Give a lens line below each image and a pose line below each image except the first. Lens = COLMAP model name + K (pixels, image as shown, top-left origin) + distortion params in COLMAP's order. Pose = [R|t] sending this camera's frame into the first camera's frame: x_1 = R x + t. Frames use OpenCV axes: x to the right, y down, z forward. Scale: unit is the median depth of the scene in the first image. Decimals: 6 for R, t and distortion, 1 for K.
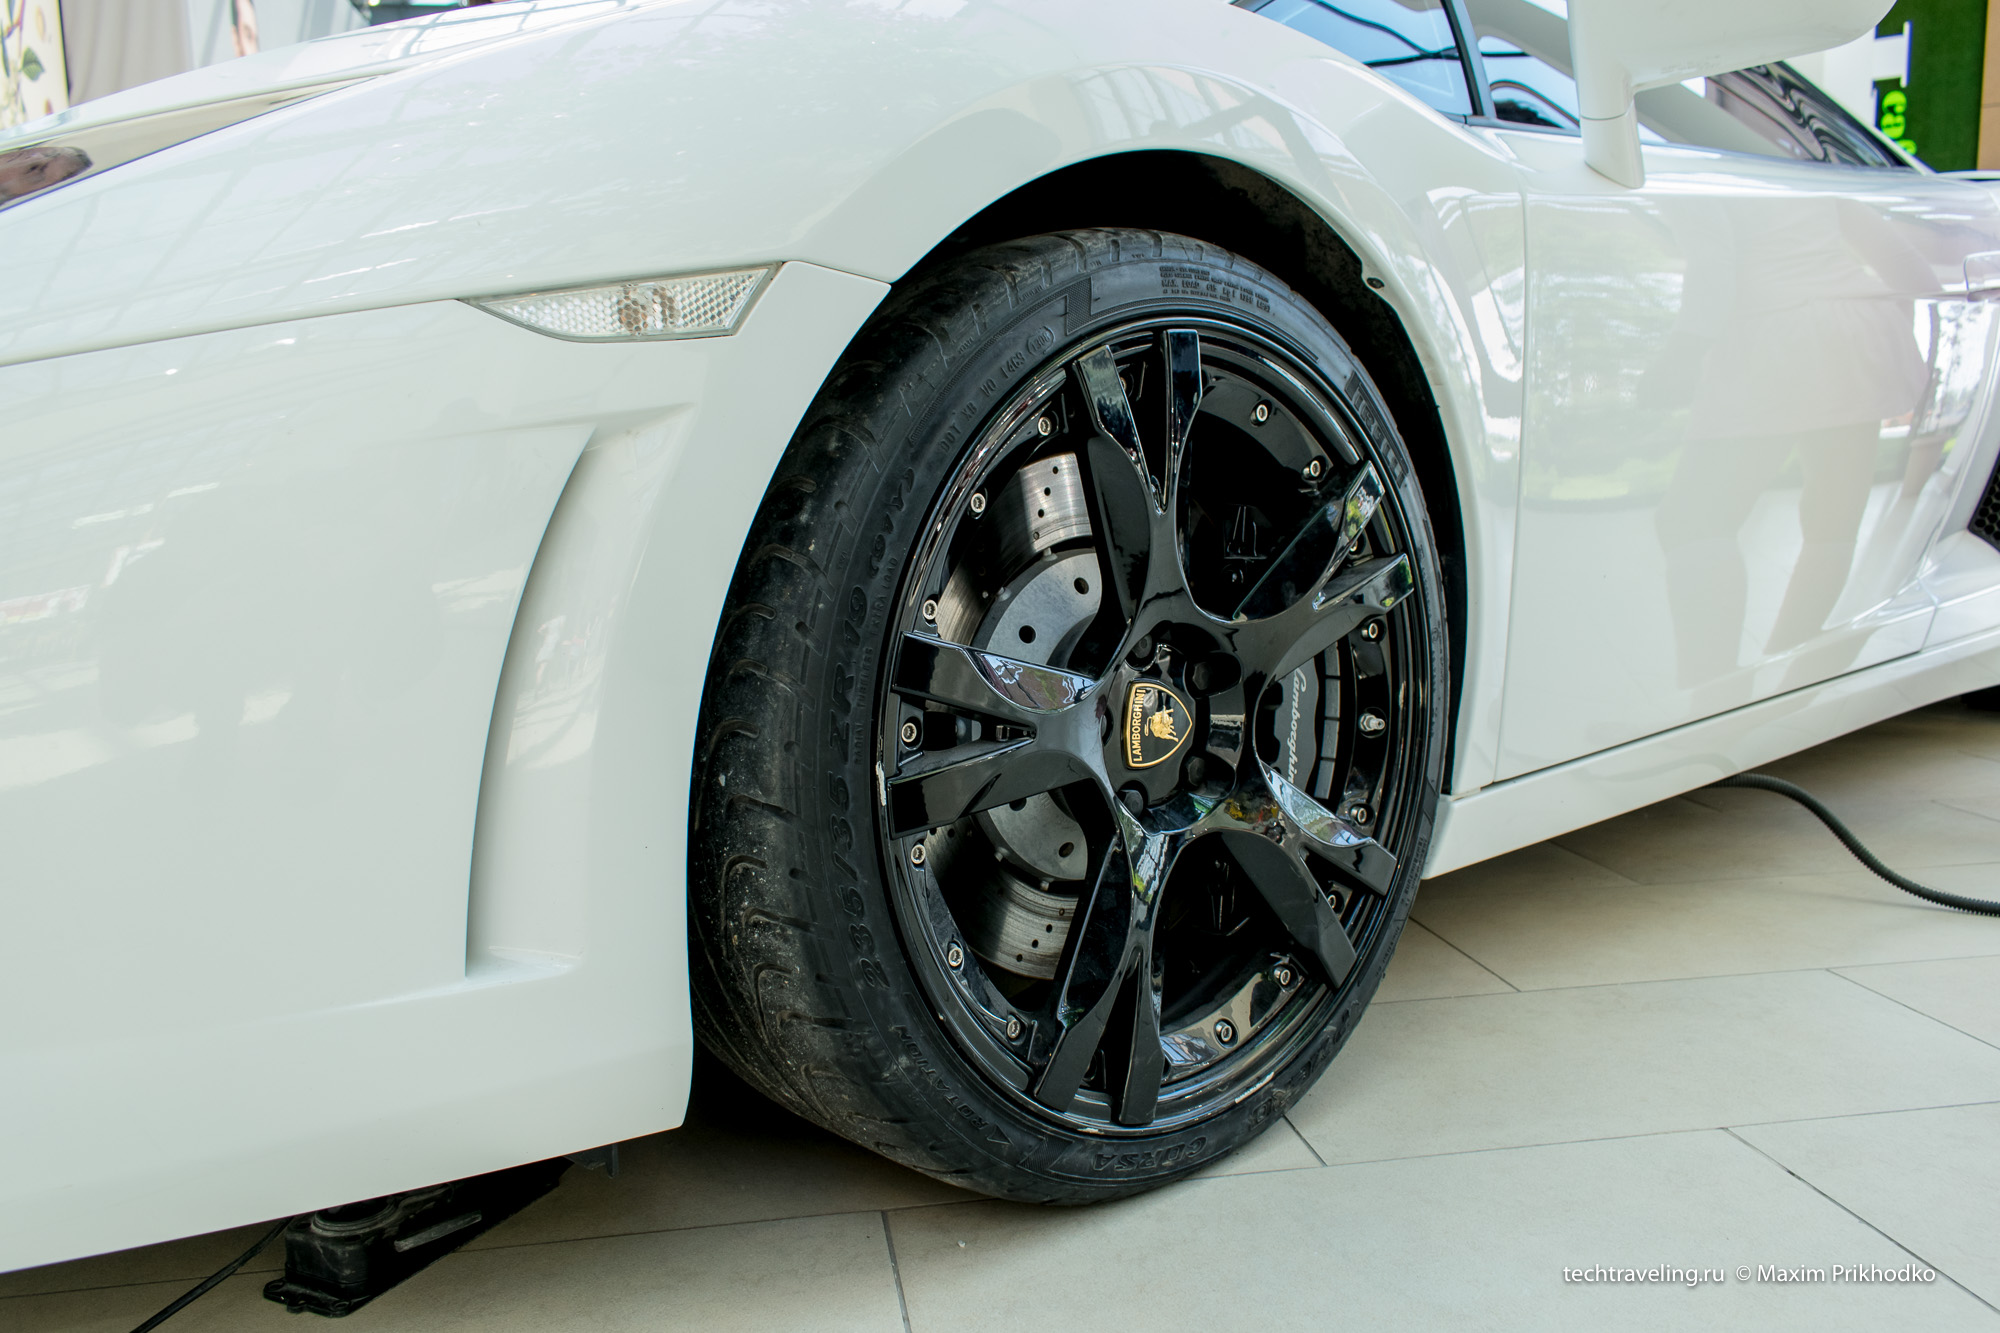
lens RADIAL K [[1575.2, 0, 992.1], [0, 1575.2, 668.2], [0, 0, 1]] dist [0.012132, -0.007750]
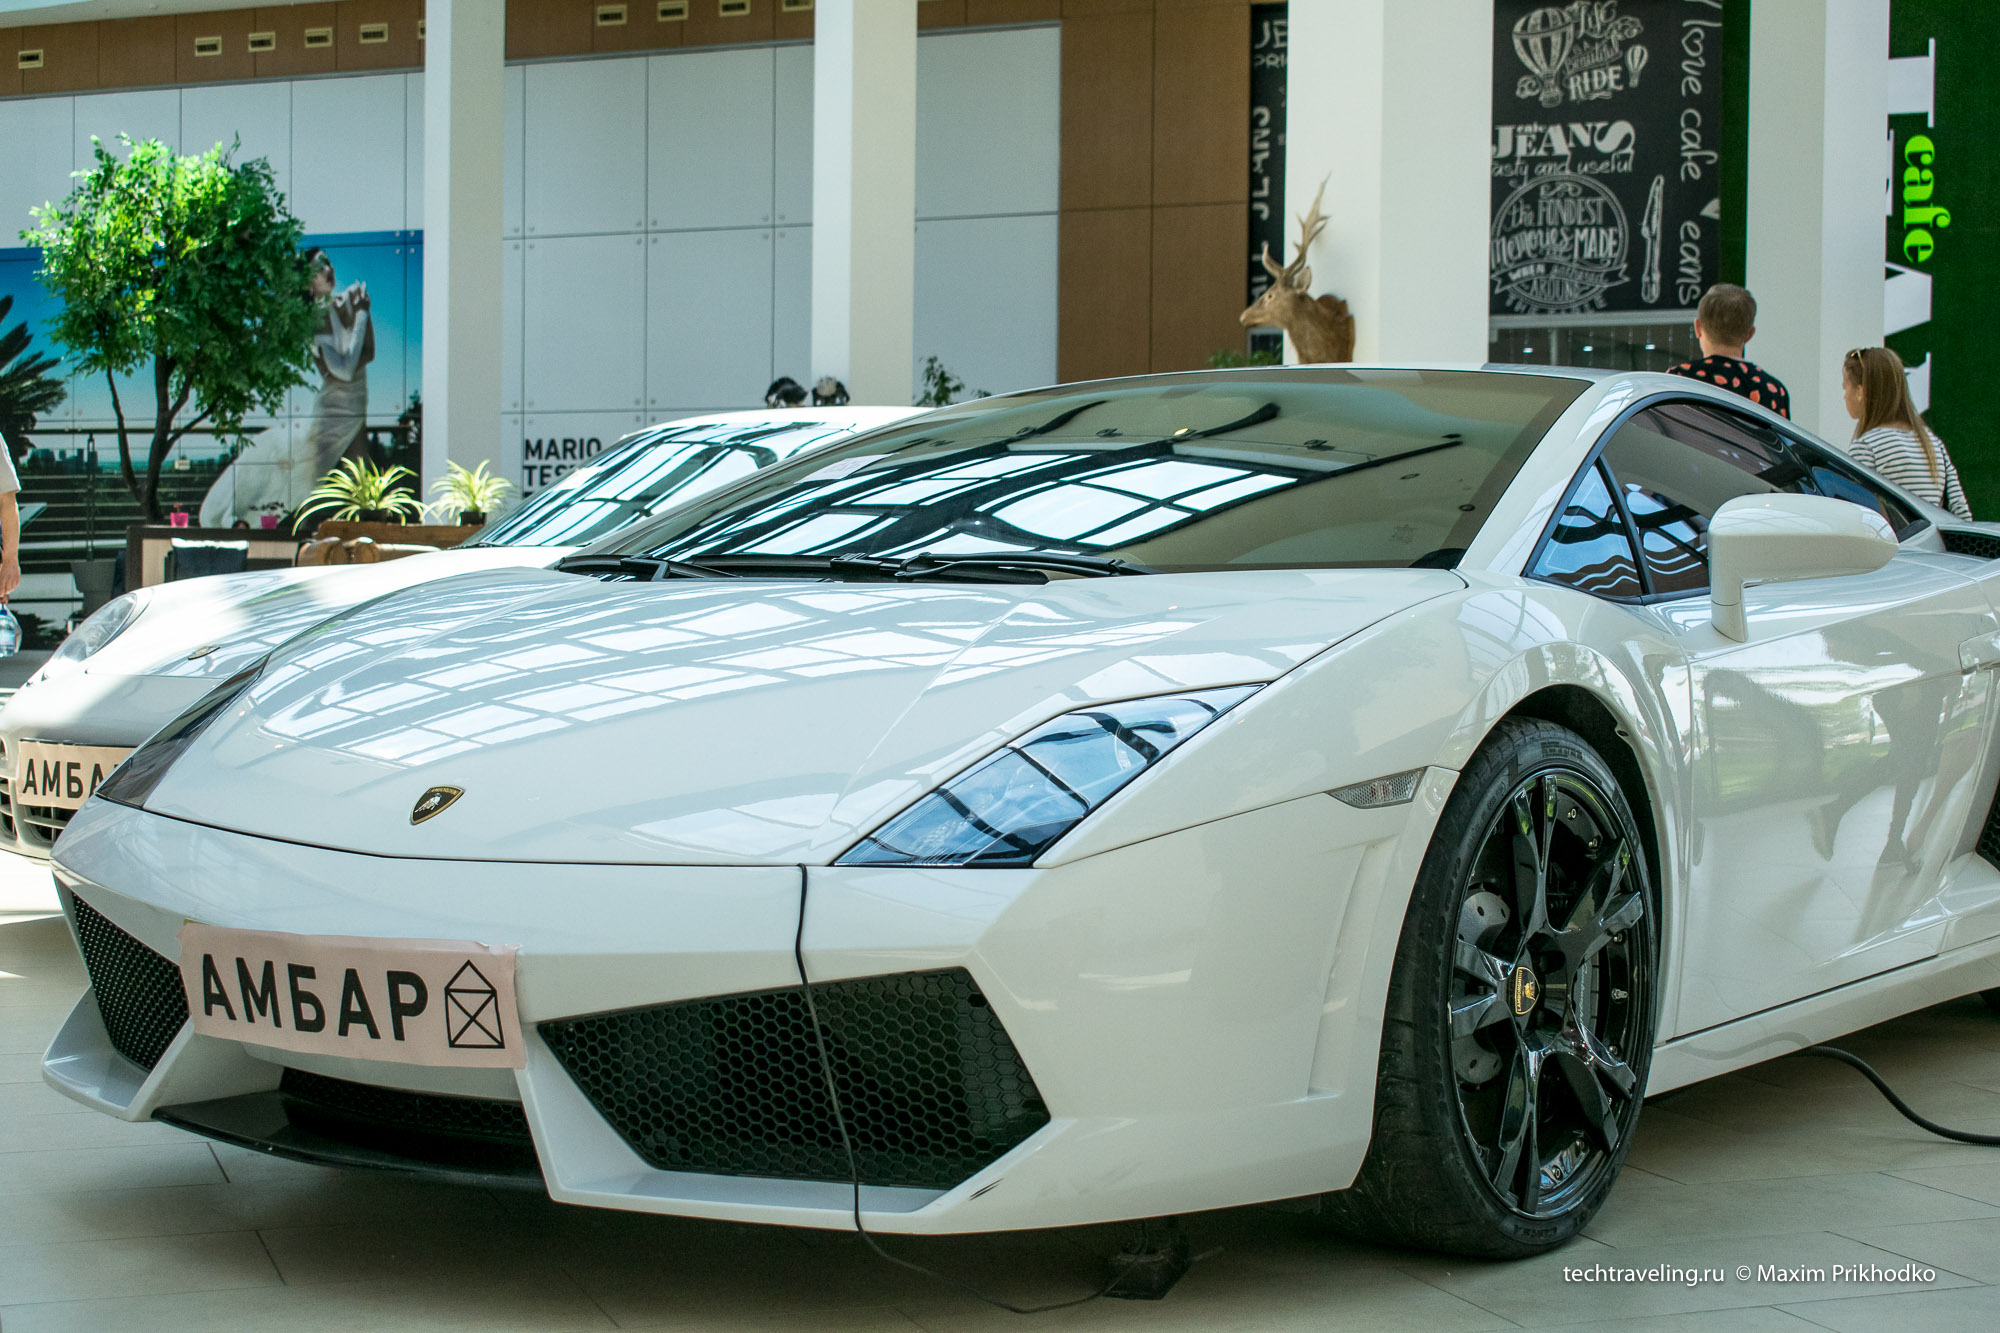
lens RADIAL K [[2925.0, 0, 1003.2], [0, 2925.0, 661.7], [0, 0, 1]] dist [0.074391, 0.000000]
pose [[0.978628, 0.021340, 0.204528, -1.065509], [0.002122, 0.993500, -0.113813, 0.039620], [-0.205627, 0.111814, 0.972222, -1.965052]]
